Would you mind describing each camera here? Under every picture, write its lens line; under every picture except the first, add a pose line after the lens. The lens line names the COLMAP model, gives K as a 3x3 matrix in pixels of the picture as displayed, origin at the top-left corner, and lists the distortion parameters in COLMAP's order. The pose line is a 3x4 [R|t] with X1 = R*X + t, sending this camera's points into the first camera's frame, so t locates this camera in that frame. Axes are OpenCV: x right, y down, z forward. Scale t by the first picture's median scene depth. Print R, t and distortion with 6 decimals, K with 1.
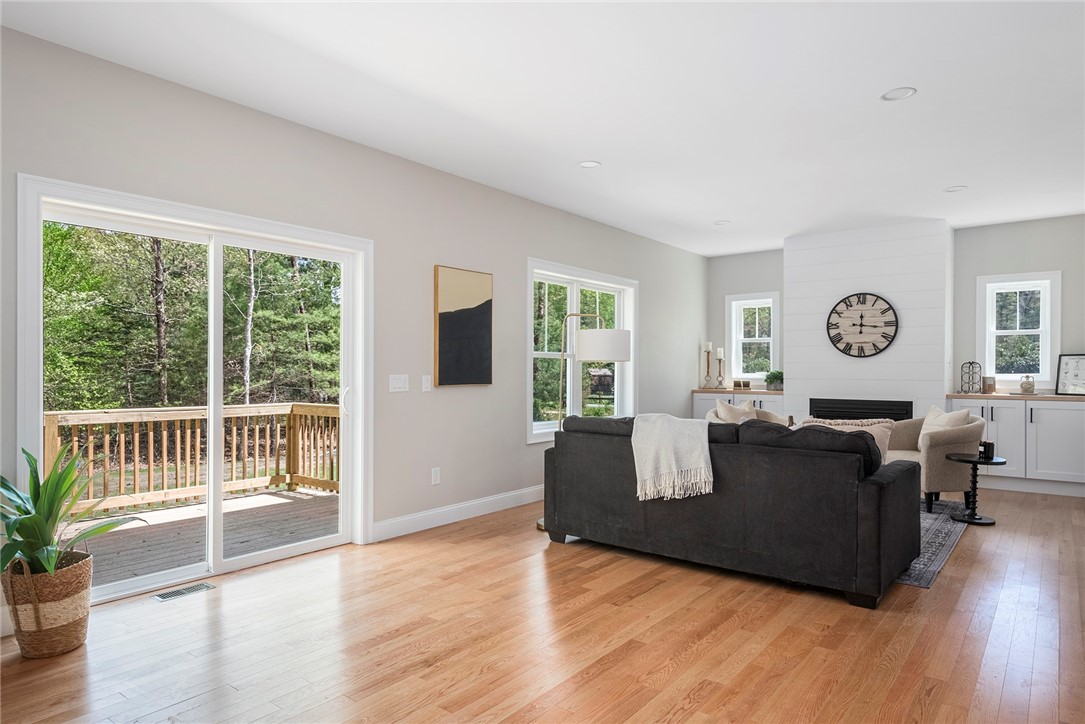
lens RADIAL K [[680.3, 0, 542.7], [0, 680.3, 370.6], [0, 0, 1]] dist [0.011092, -0.002821]
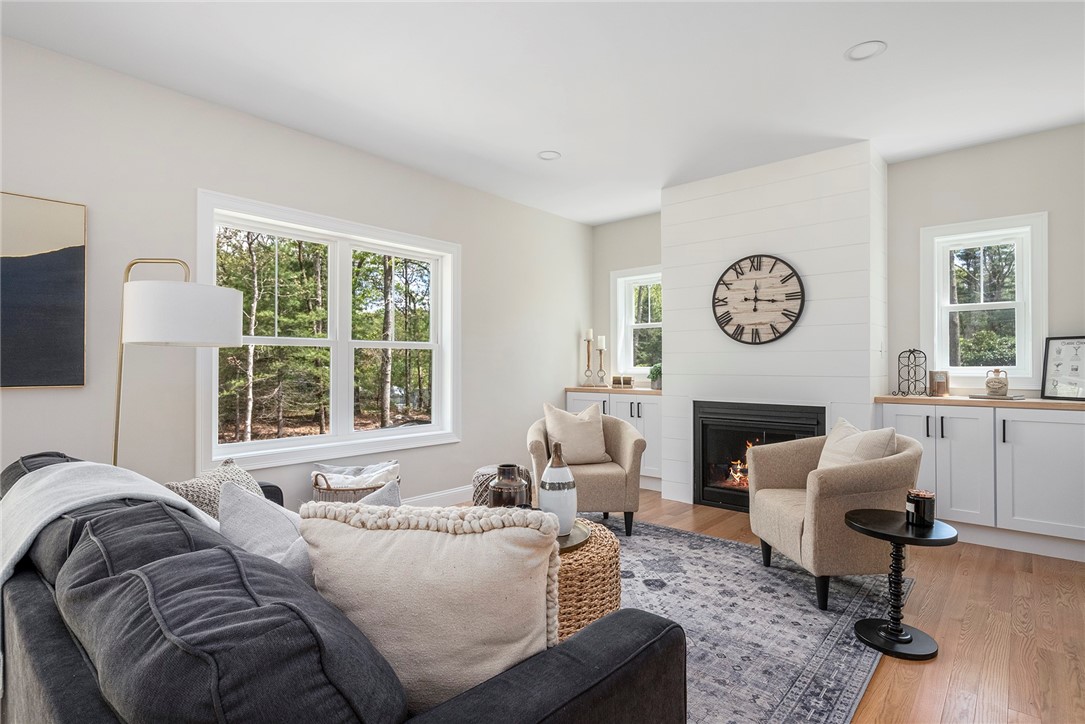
lens RADIAL K [[576.4, 0, 536.1], [0, 576.4, 359.0], [0, 0, 1]] dist [0.003044, -0.001071]
pose [[0.998485, -0.003766, -0.054904, 0.282580], [0.003185, 0.999938, -0.010654, 0.001633], [0.054941, 0.010463, 0.998435, 0.400759]]
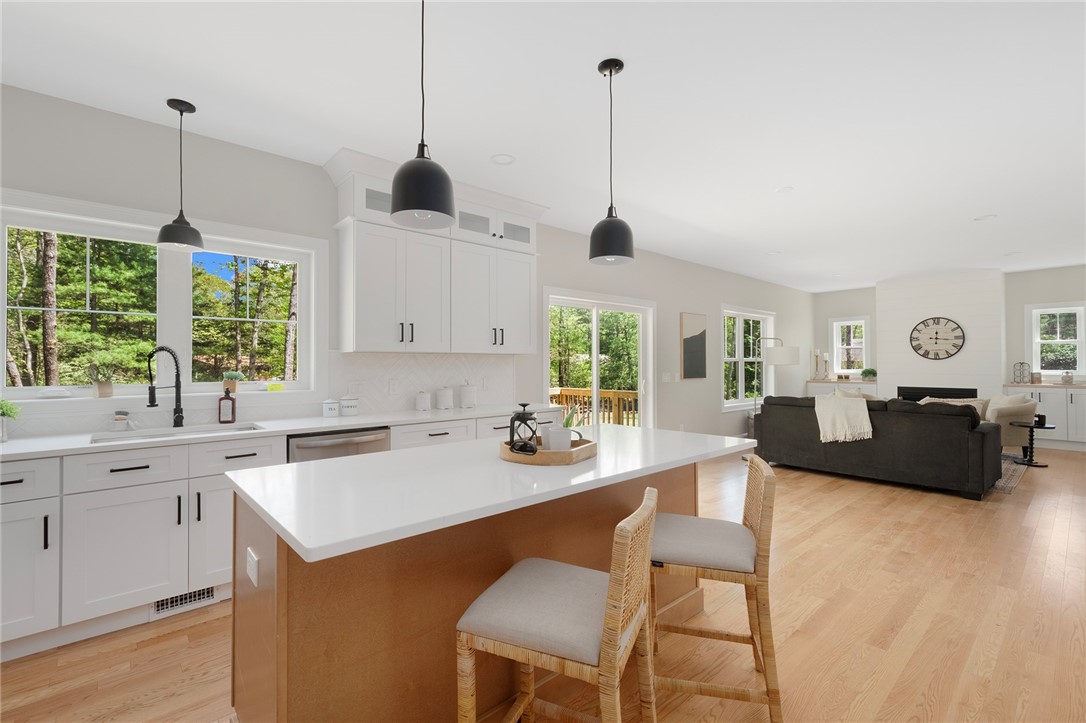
lens RADIAL K [[489.4, 0, 543.1], [0, 489.4, 357.9], [0, 0, 1]] dist [0.001957, 0.001073]
pose [[0.982045, -0.008163, -0.188472, -0.197515], [0.005212, 0.999856, -0.016146, -0.010590], [0.188577, 0.014874, 0.981946, -0.249923]]
